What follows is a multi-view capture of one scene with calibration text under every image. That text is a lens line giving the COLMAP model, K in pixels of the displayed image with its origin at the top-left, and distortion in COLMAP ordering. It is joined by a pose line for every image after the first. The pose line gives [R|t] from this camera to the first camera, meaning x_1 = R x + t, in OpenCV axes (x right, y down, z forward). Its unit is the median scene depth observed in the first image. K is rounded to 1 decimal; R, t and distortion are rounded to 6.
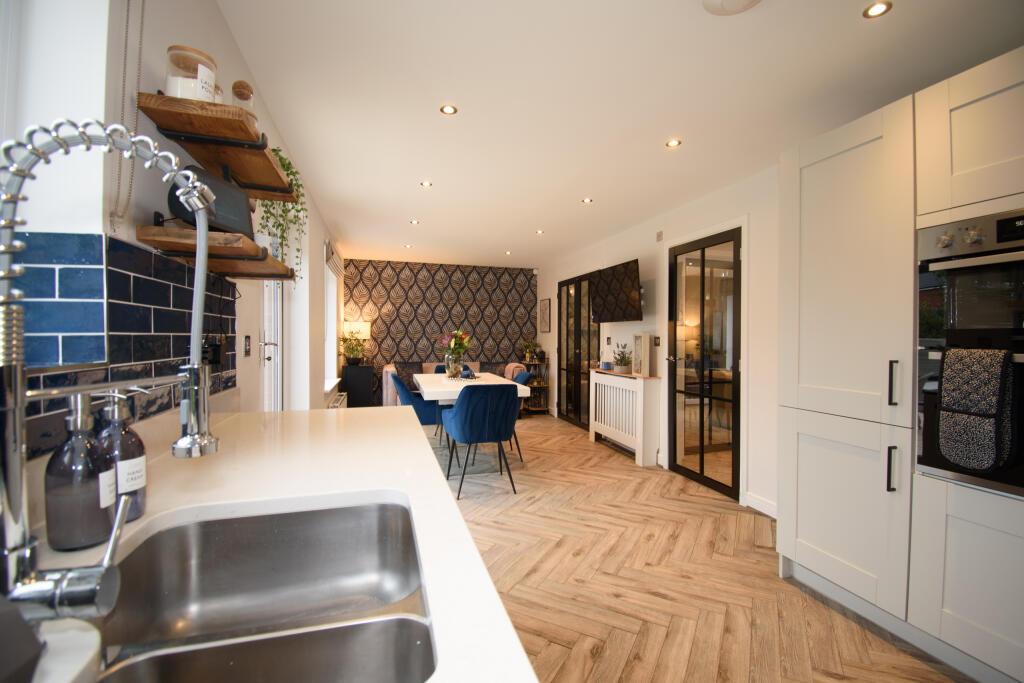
lens RADIAL K [[448.8, 0, 519.7], [0, 448.8, 339.3], [0, 0, 1]] dist [0.001271, -0.000450]
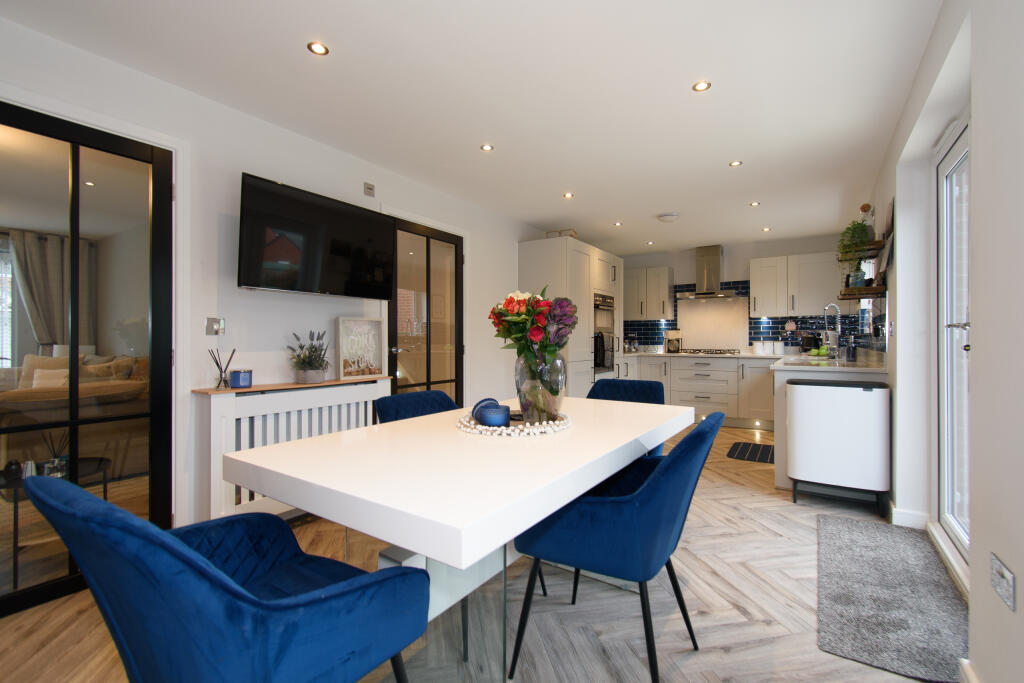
lens RADIAL K [[455.8, 0, 512.0], [0, 455.8, 341.5], [0, 0, 1]] dist [-0.018957, -0.000501]
pose [[-0.628259, -0.008304, 0.777960, -0.580182], [-0.000515, 0.999947, 0.010257, 0.022835], [-0.778004, 0.006043, -0.628230, 1.711062]]
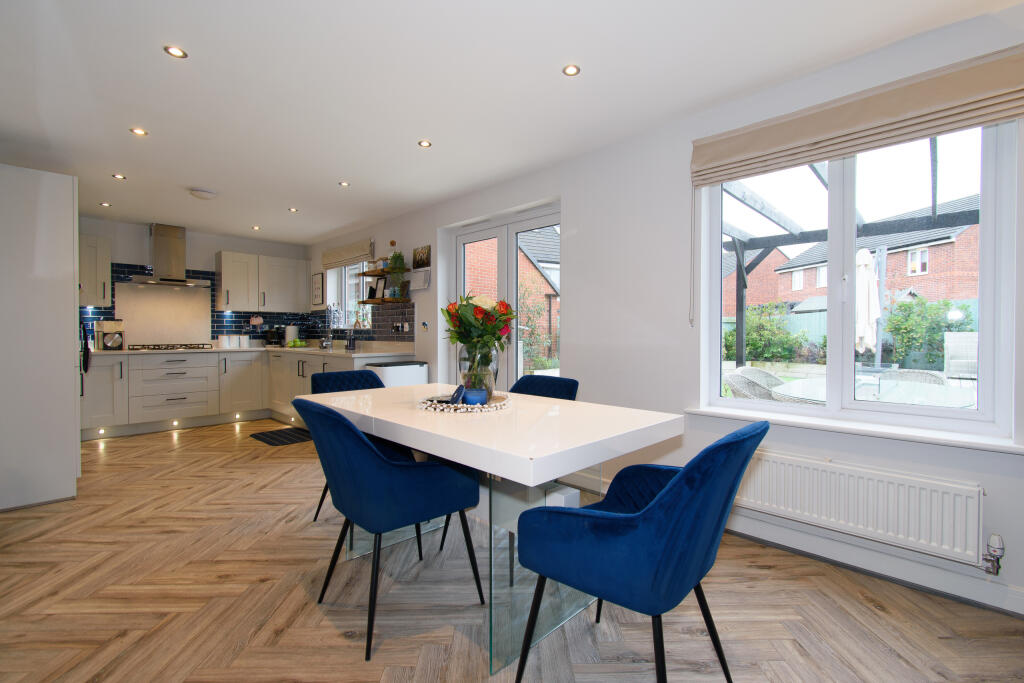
lens RADIAL K [[448.8, 0, 519.7], [0, 448.8, 339.3], [0, 0, 1]] dist [0.001271, -0.000450]
pose [[-0.870347, -0.000449, -0.492438, 0.066285], [-0.008227, 0.999873, 0.013630, 0.023936], [0.492369, 0.015914, -0.870241, 1.935067]]
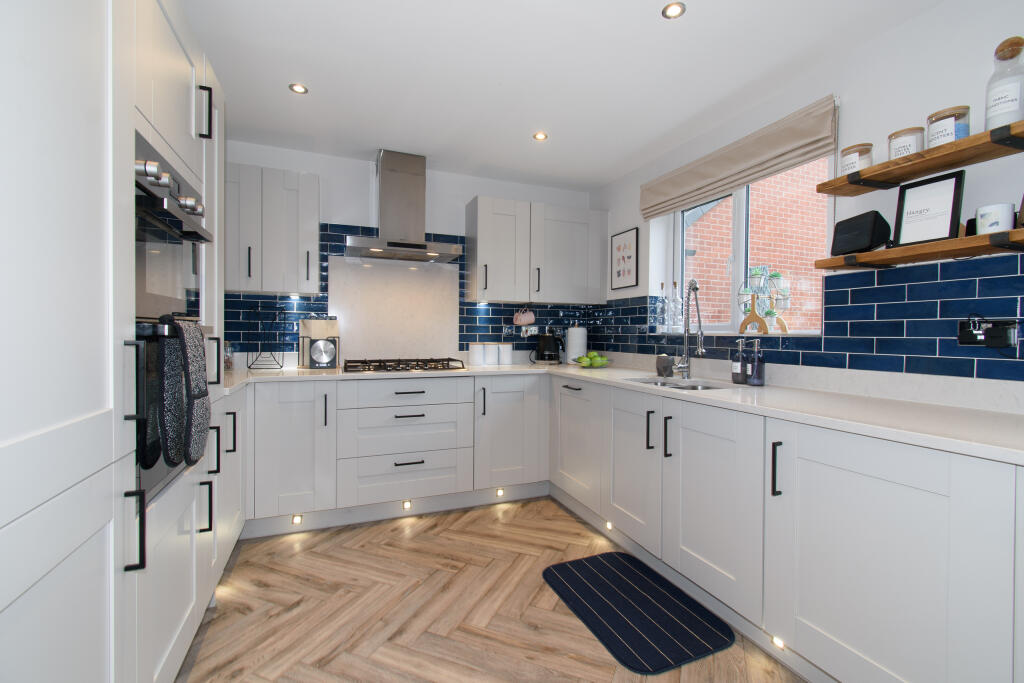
lens RADIAL K [[448.8, 0, 519.7], [0, 448.8, 339.3], [0, 0, 1]] dist [0.001271, -0.000450]
pose [[-0.995519, -0.011727, -0.093830, 0.209490], [-0.013248, 0.999790, 0.015607, 0.014491], [0.093627, 0.016780, -0.995466, 0.857327]]
